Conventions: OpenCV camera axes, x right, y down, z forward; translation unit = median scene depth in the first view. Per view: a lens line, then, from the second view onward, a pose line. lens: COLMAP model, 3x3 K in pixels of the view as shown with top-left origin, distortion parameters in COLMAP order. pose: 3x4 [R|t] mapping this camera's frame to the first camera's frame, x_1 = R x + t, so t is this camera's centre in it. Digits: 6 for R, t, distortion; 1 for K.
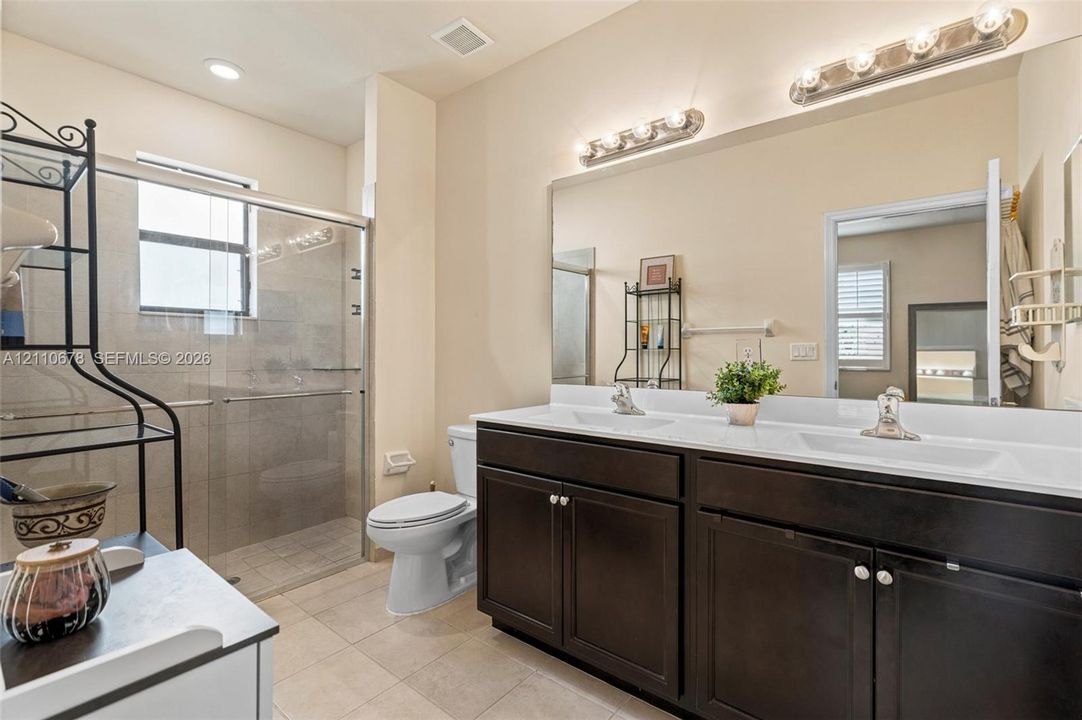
lens RADIAL K [[496.3, 0, 540.5], [0, 496.3, 348.3], [0, 0, 1]] dist [-0.000252, 0.000113]
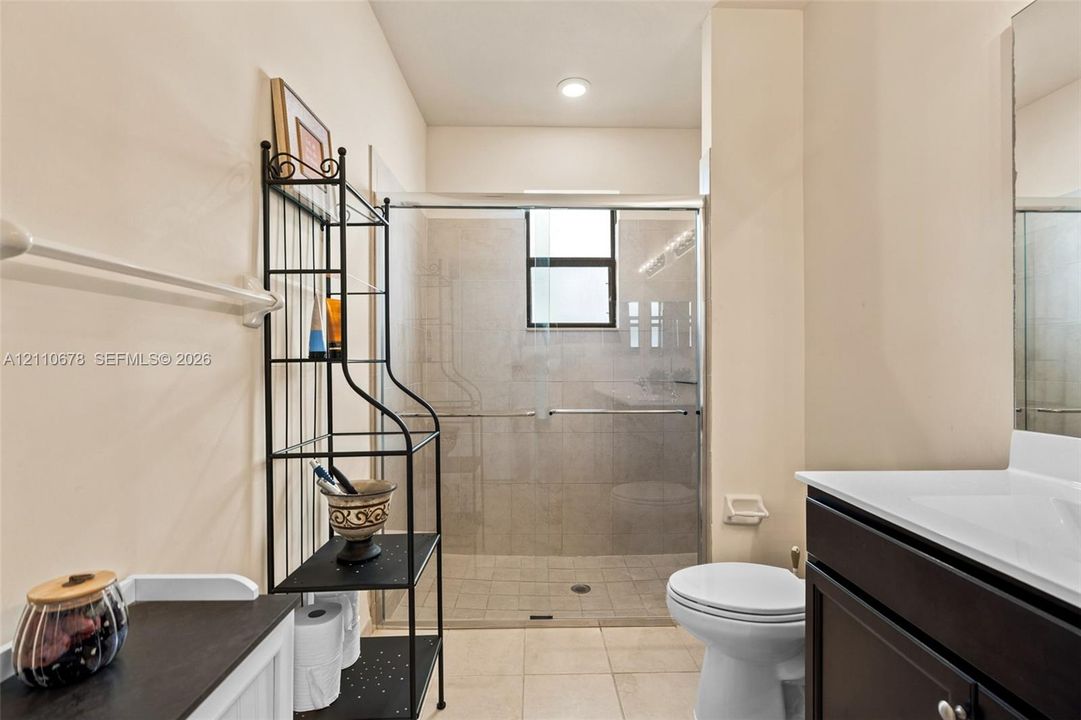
lens RADIAL K [[482.4, 0, 540.5], [0, 482.4, 360.0], [0, 0, 1]] dist [-0.002213, 0.000410]
pose [[0.647905, -0.003663, -0.761713, 0.083209], [0.007067, 0.999974, 0.001202, -0.000891], [0.761689, -0.006162, 0.647914, 0.337370]]
